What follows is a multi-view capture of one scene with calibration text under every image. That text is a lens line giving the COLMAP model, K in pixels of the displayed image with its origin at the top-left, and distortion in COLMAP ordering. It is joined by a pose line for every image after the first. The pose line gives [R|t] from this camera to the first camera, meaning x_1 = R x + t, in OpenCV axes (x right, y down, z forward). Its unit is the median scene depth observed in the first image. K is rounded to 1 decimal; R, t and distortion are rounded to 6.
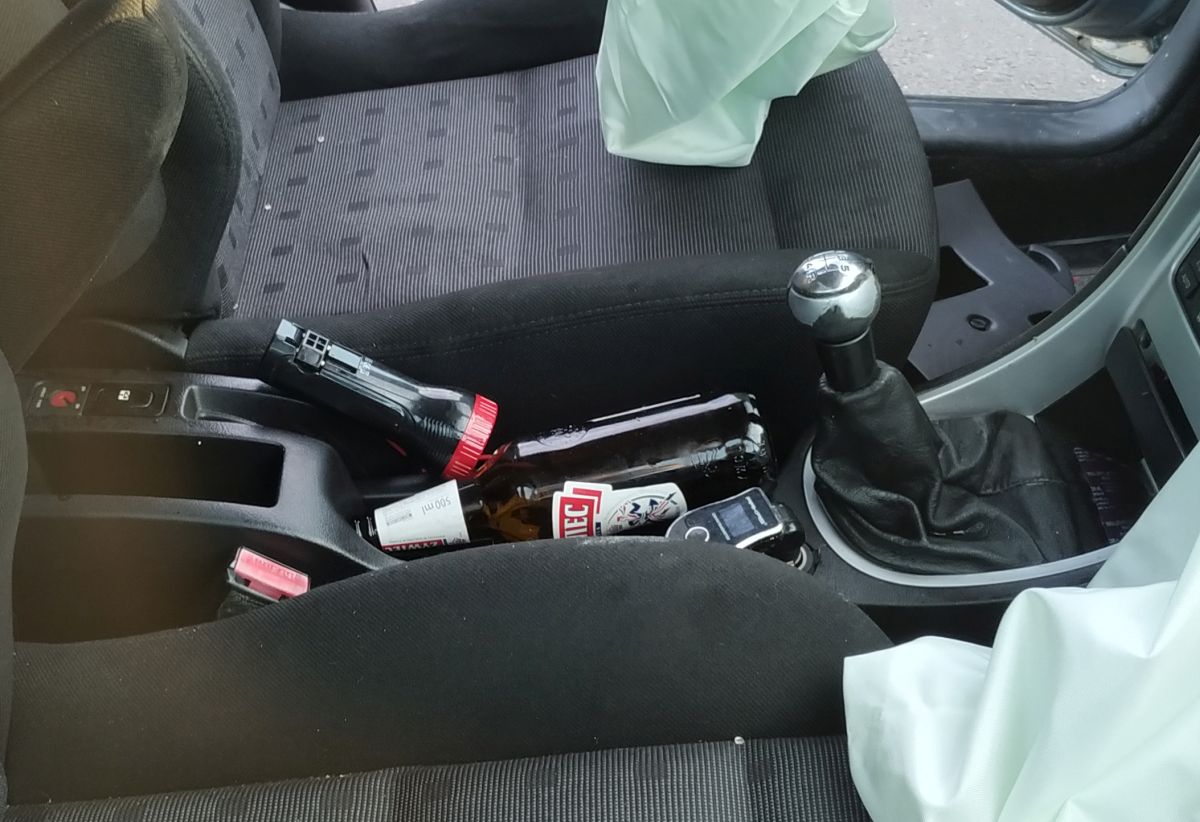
lens RADIAL K [[1665.3, 0, 600.1], [0, 1665.3, 413.4], [0, 0, 1]] dist [0.120560, 0.000000]
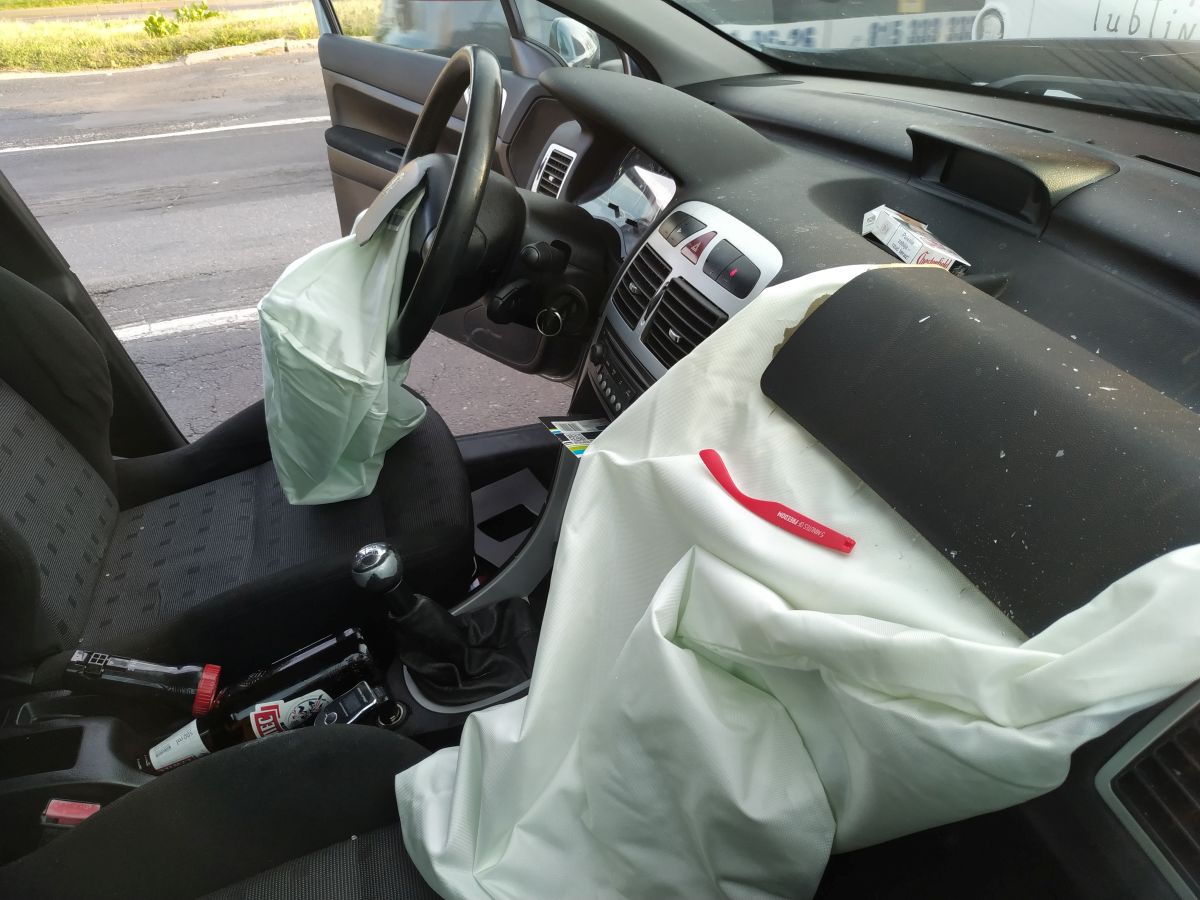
lens RADIAL K [[873.9, 0, 598.6], [0, 873.9, 445.3], [0, 0, 1]] dist [-0.005509, -0.011039]
pose [[0.953041, -0.203438, 0.224334, 0.168630], [0.238041, 0.961165, -0.139636, -0.006972], [-0.187215, 0.186480, 0.964456, 0.006376]]
